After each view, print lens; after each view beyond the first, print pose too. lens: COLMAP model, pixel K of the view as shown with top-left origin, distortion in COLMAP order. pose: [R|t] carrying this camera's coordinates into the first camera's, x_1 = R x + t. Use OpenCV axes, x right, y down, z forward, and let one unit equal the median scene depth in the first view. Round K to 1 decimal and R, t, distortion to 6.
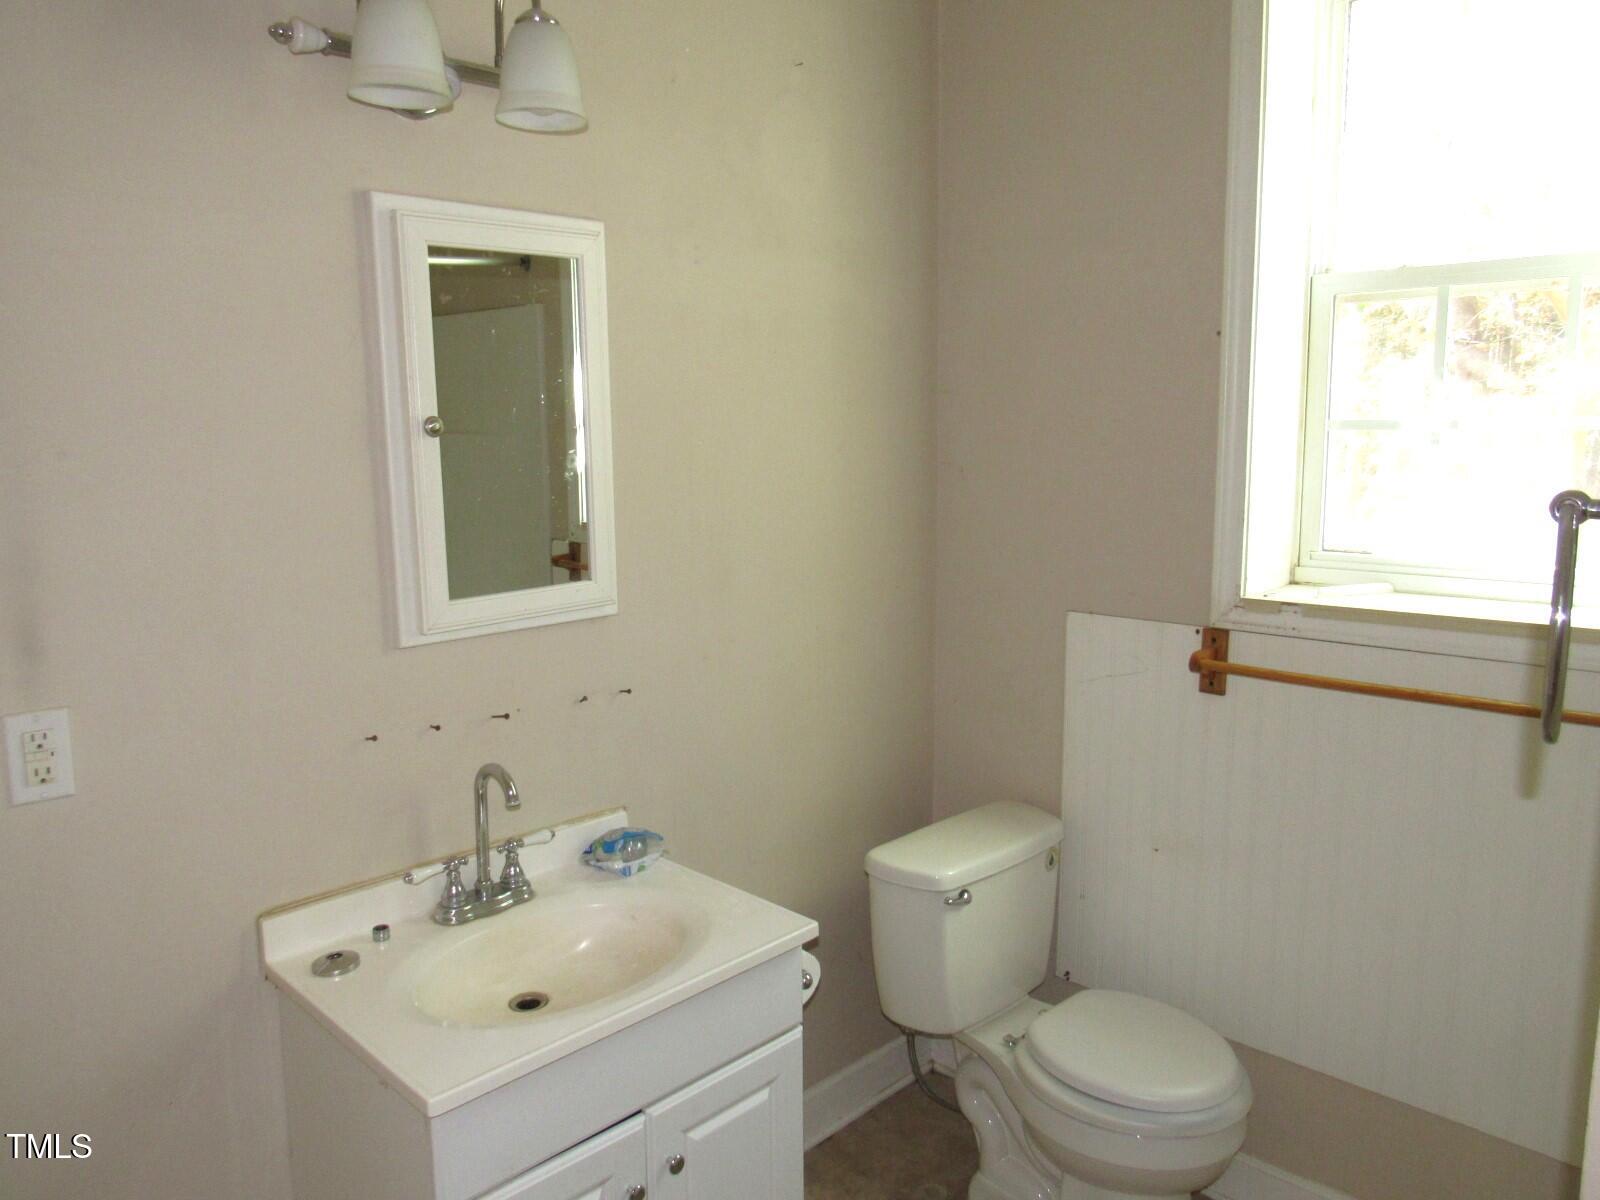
lens RADIAL K [[1150.7, 0, 800.0], [0, 1150.7, 600.0], [0, 0, 1]] dist [-0.024210, 0.010474]
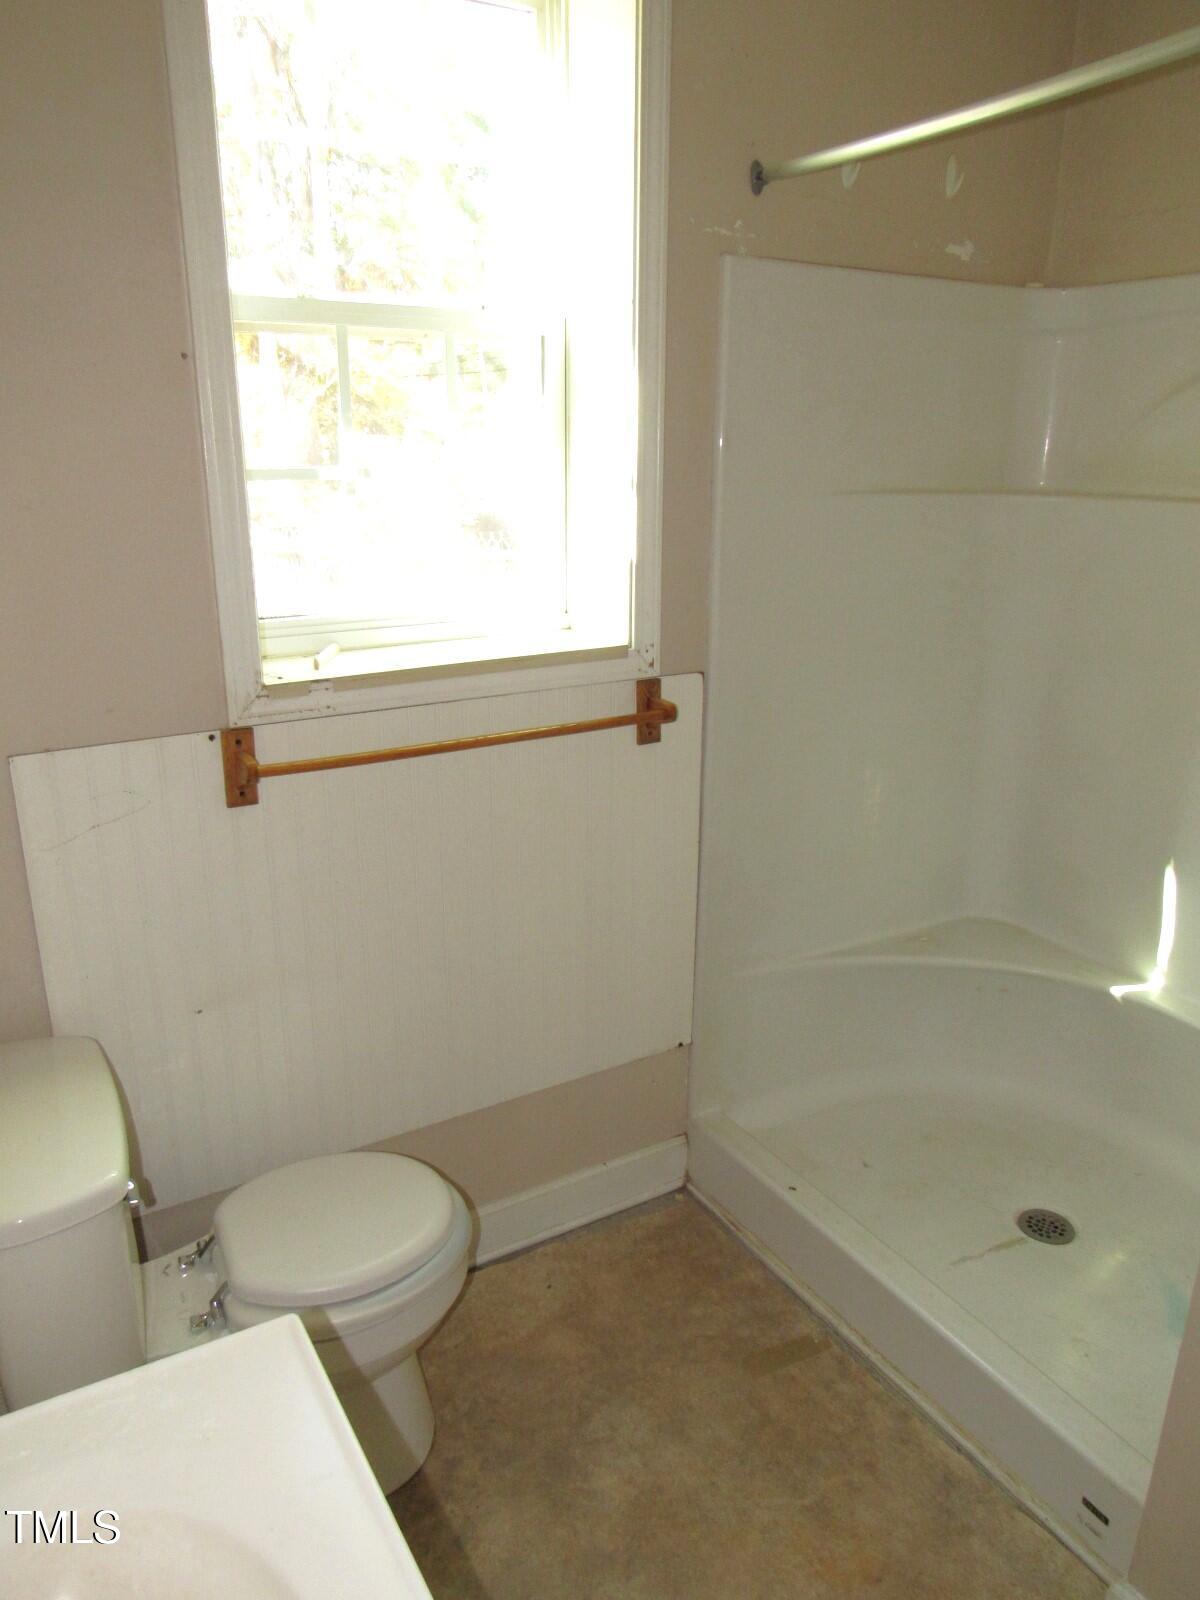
lens RADIAL K [[1150.7, 0, 600.0], [0, 1150.7, 800.0], [0, 0, 1]] dist [-0.024210, 0.010474]
pose [[0.239173, -0.271824, 0.932152, -0.365937], [0.145923, 0.959174, 0.242263, -0.089040], [-0.959949, 0.078080, 0.269074, 0.534169]]
